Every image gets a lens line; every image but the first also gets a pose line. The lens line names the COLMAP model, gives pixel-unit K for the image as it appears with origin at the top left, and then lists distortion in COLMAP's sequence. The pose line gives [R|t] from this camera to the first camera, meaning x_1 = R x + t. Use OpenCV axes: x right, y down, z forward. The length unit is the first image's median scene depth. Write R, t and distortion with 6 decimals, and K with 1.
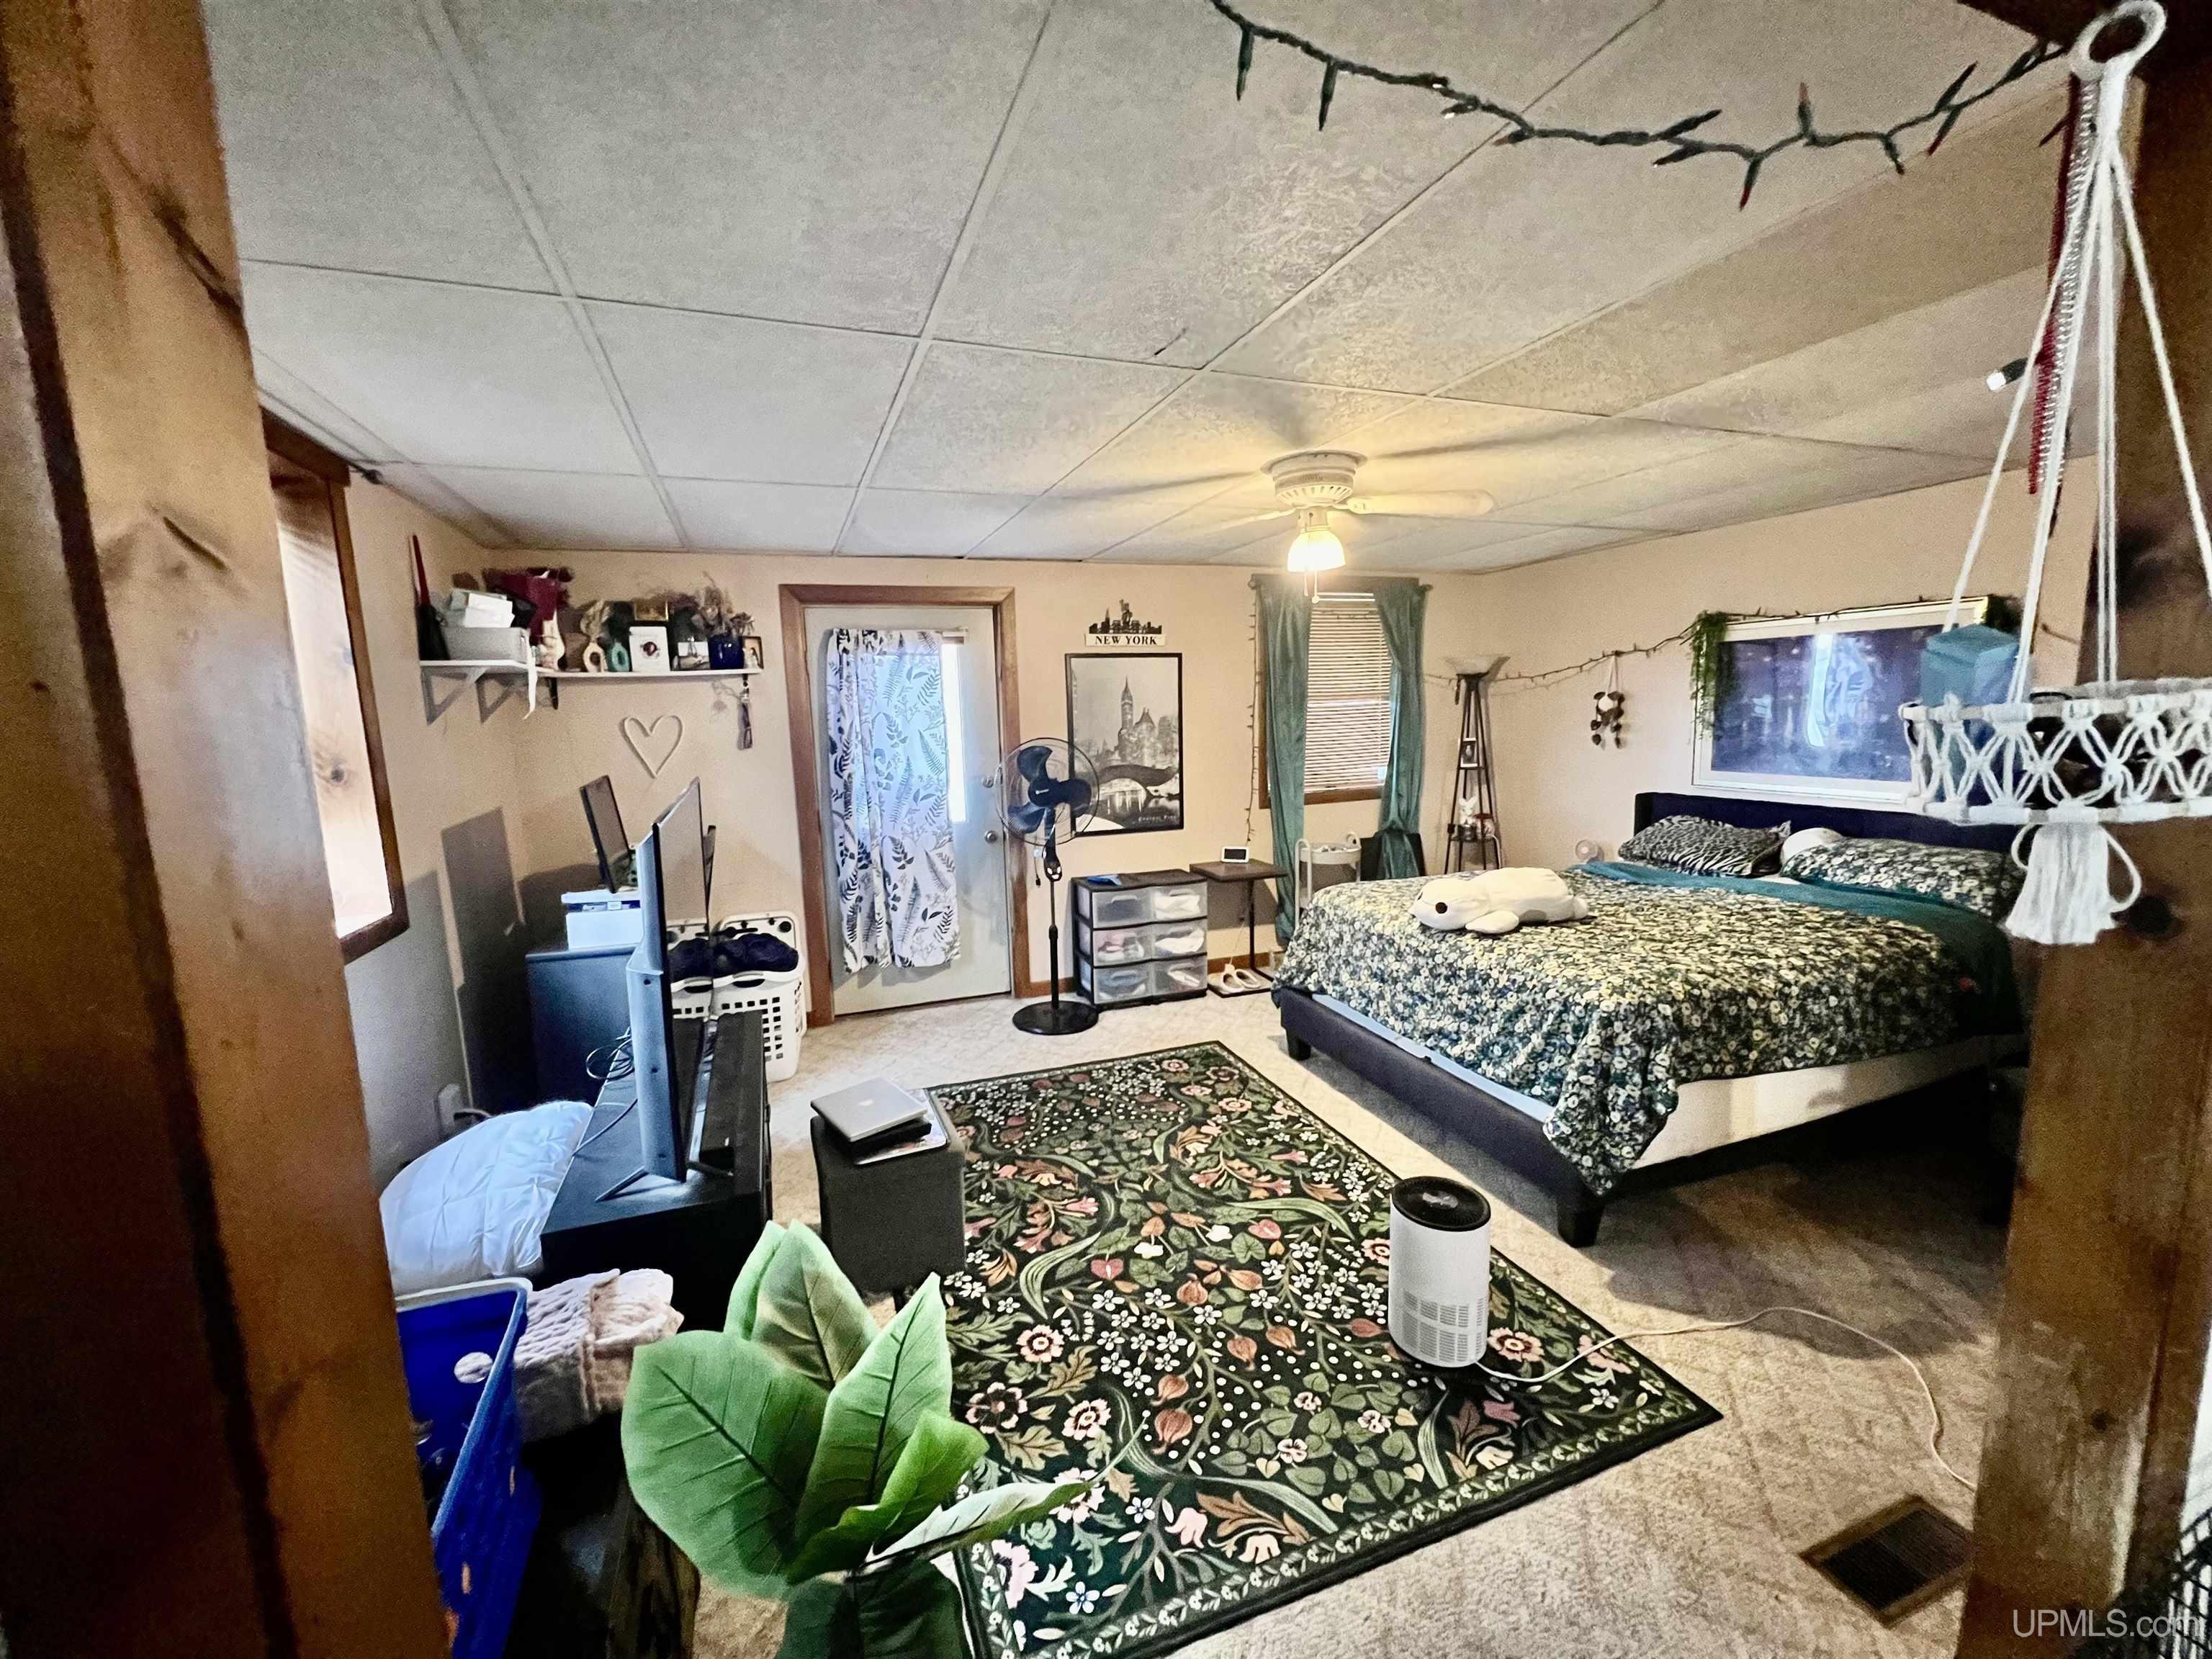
lens RADIAL K [[879.9, 0, 1101.4], [0, 879.9, 826.4], [0, 0, 1]] dist [-0.001036, 0.000167]
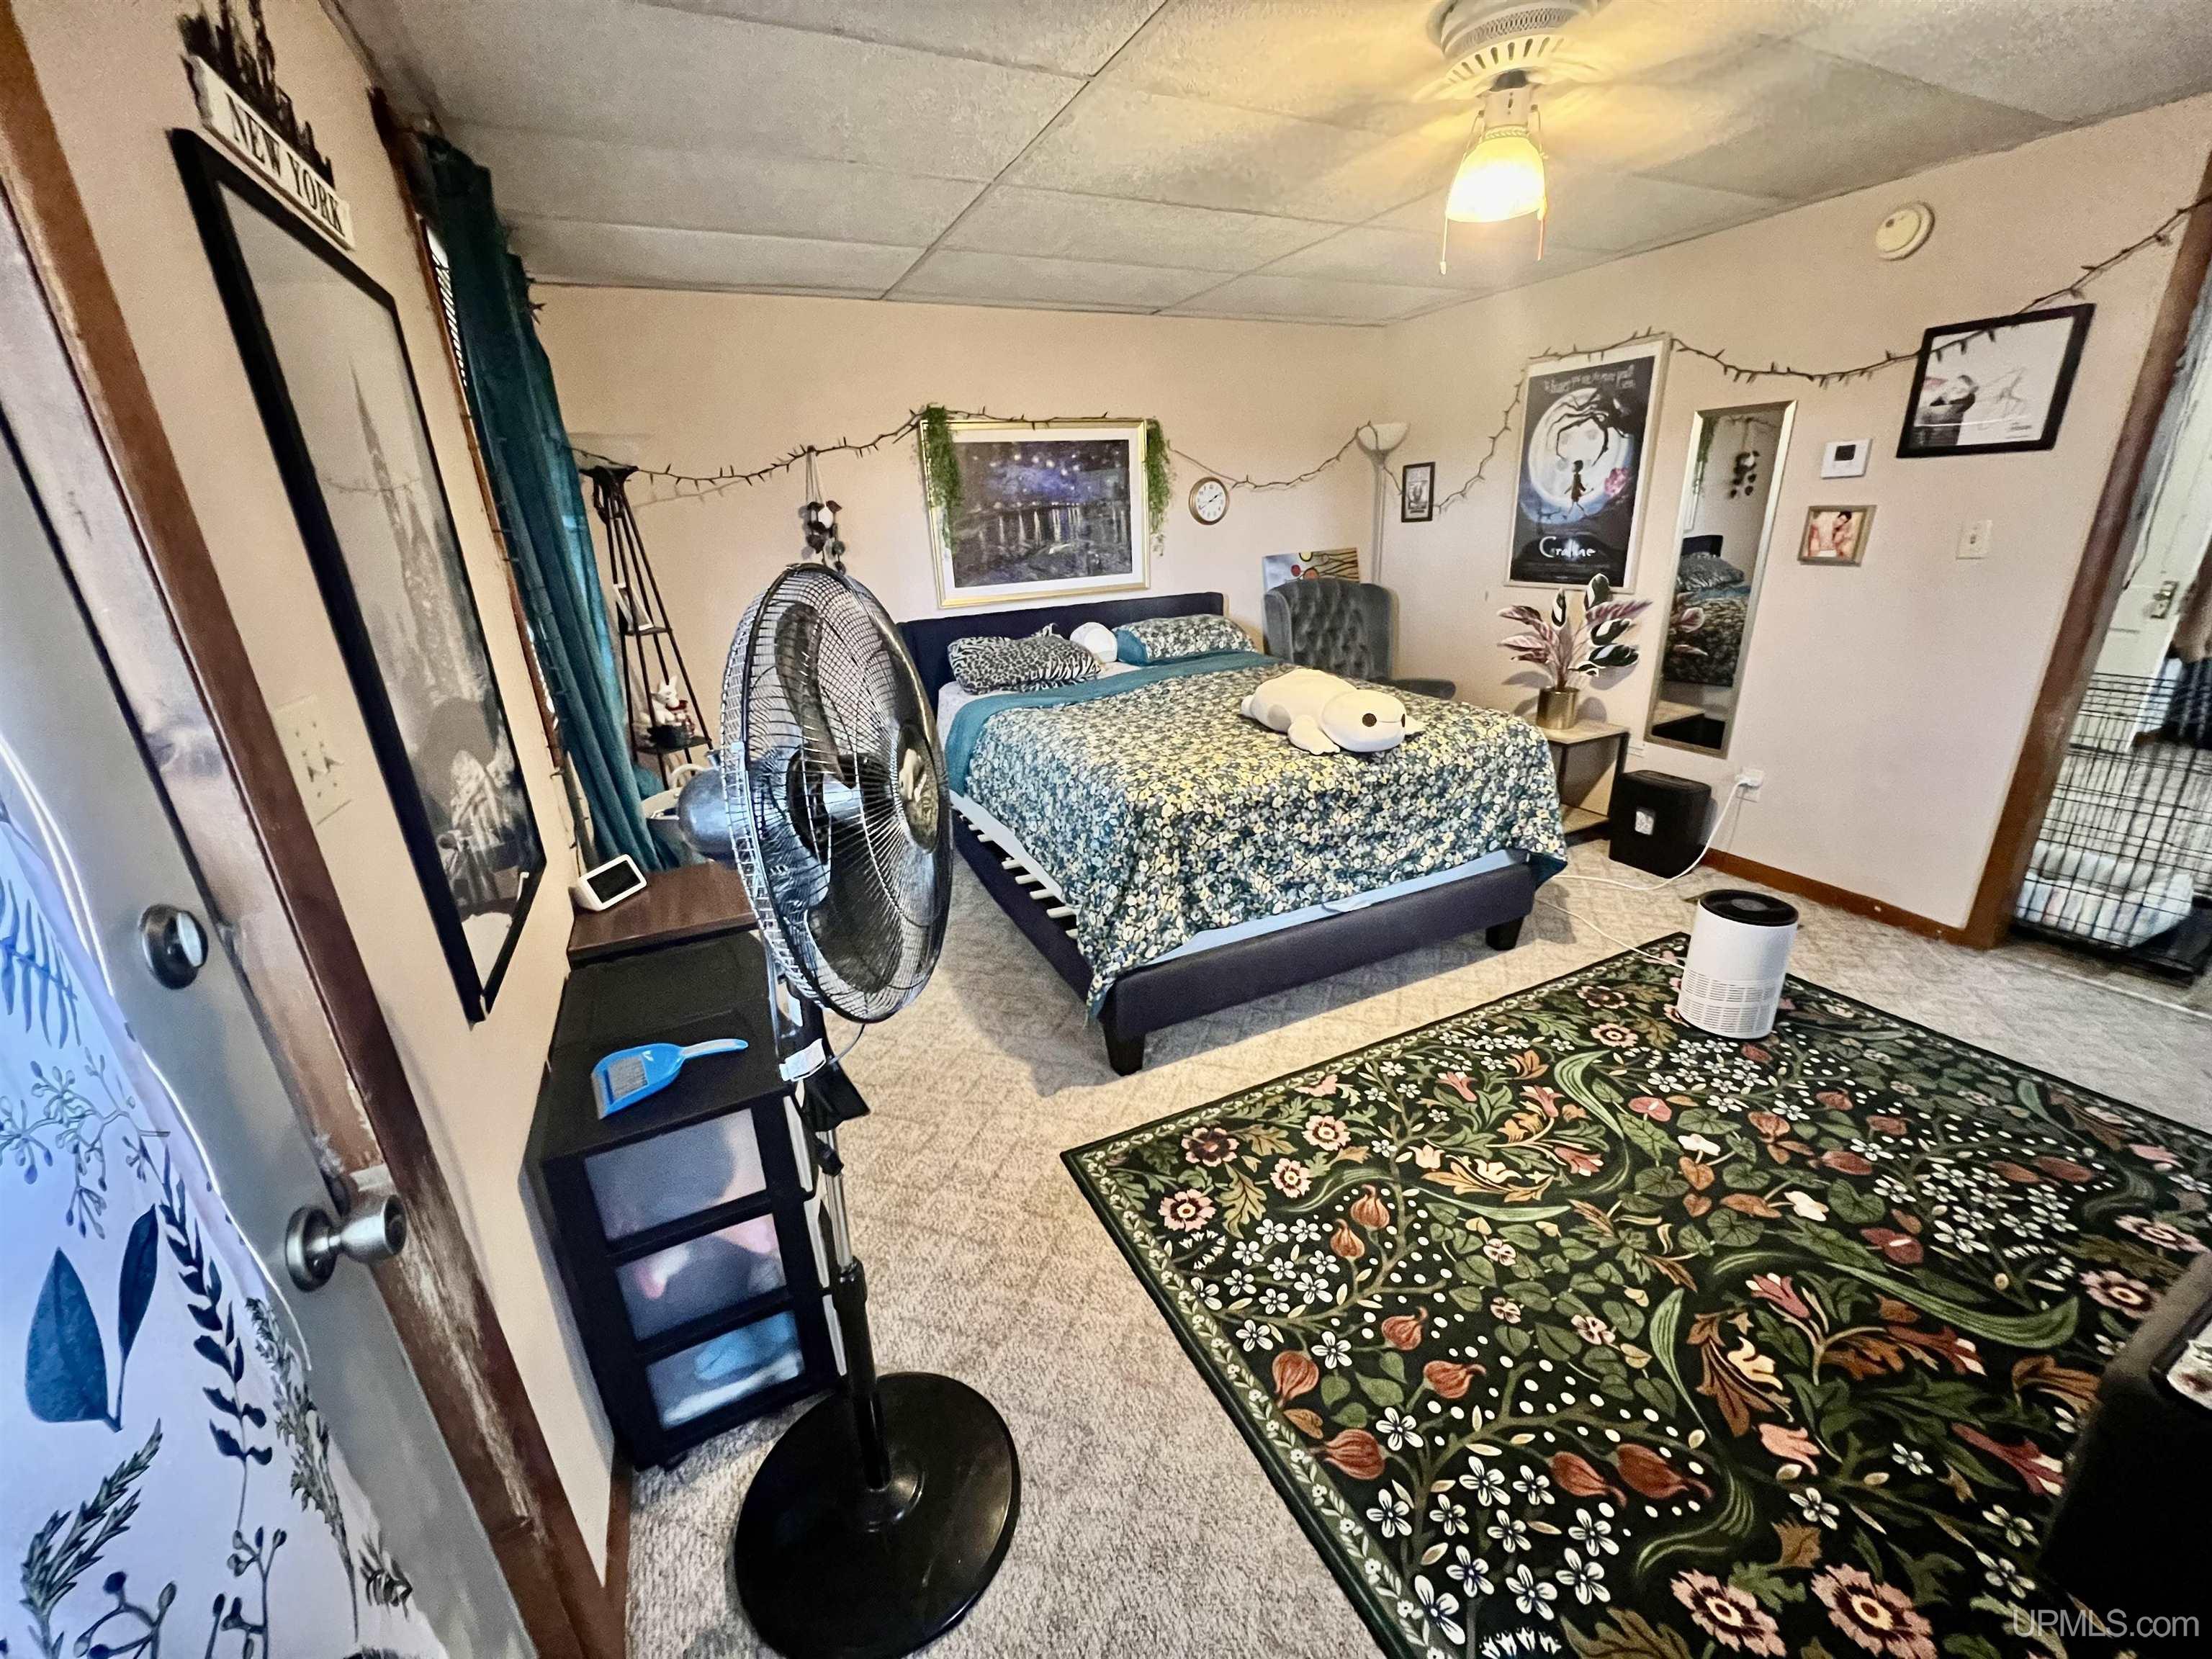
lens RADIAL K [[879.9, 0, 1109.2], [0, 879.9, 830.4], [0, 0, 1]] dist [-0.001036, 0.000167]
pose [[-0.096944, -0.305405, 0.947275, -0.408025], [0.184638, 0.929719, 0.318640, -0.126776], [-0.978014, 0.205793, -0.033742, 1.275657]]
